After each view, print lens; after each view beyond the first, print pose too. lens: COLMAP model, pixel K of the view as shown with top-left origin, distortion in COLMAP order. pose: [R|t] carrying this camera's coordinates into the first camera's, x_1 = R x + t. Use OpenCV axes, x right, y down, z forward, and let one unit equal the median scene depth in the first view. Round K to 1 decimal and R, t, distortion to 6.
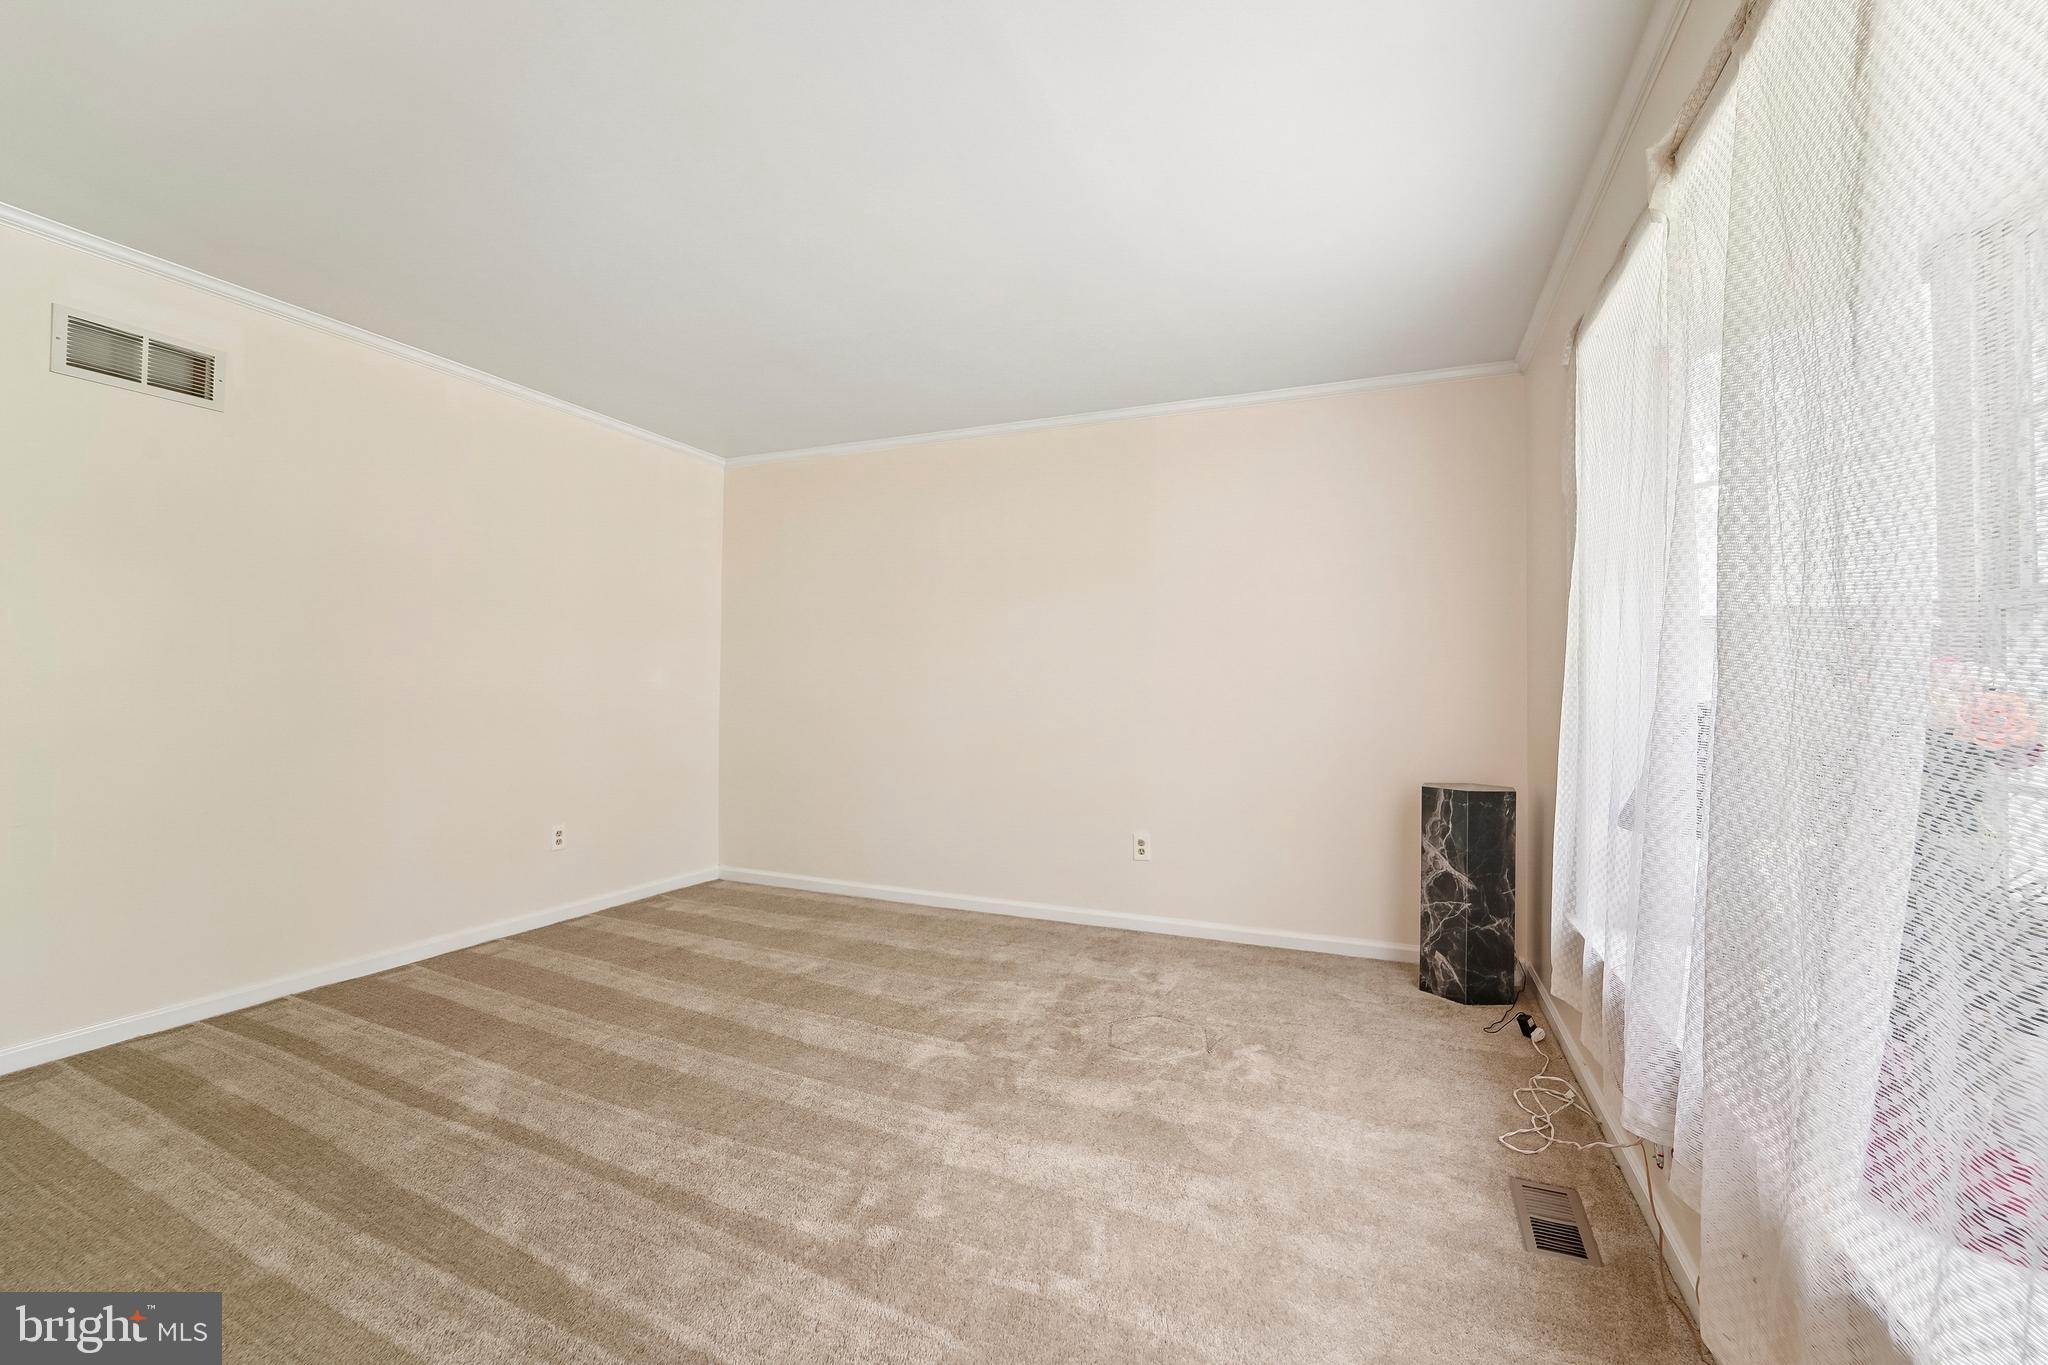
lens RADIAL K [[831.1, 0, 1033.3], [0, 831.1, 682.6], [0, 0, 1]] dist [-0.020203, 0.001112]
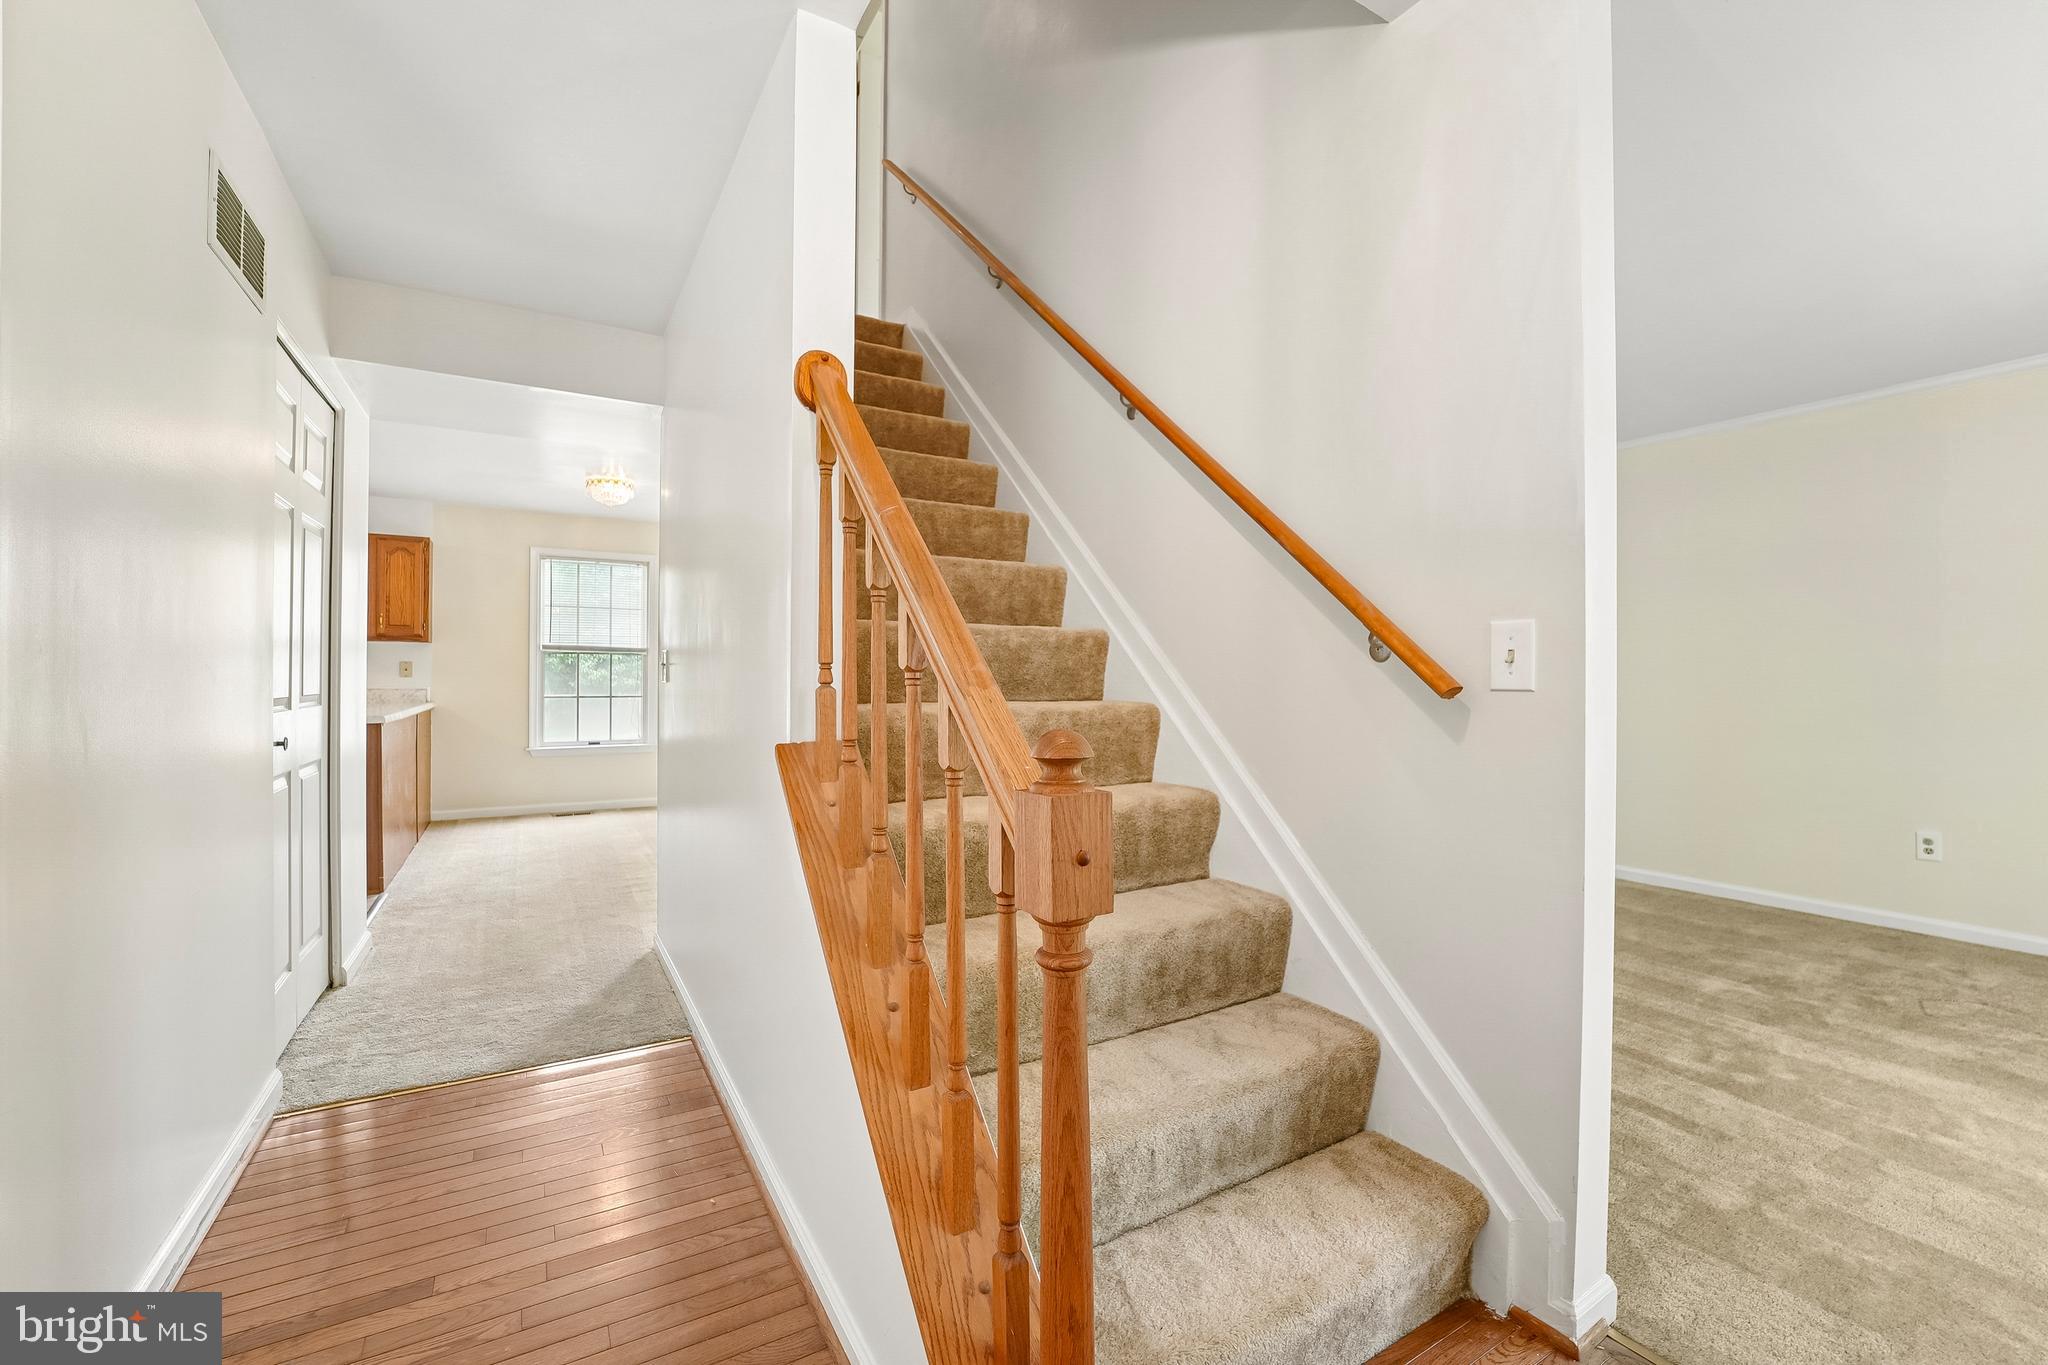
lens RADIAL K [[831.1, 0, 1027.3], [0, 831.1, 677.5], [0, 0, 1]] dist [-0.020203, 0.001112]
pose [[0.807161, -0.012935, -0.590189, -0.237912], [0.011945, 0.999913, -0.005578, -0.004276], [0.590210, -0.002548, 0.807246, -0.563707]]
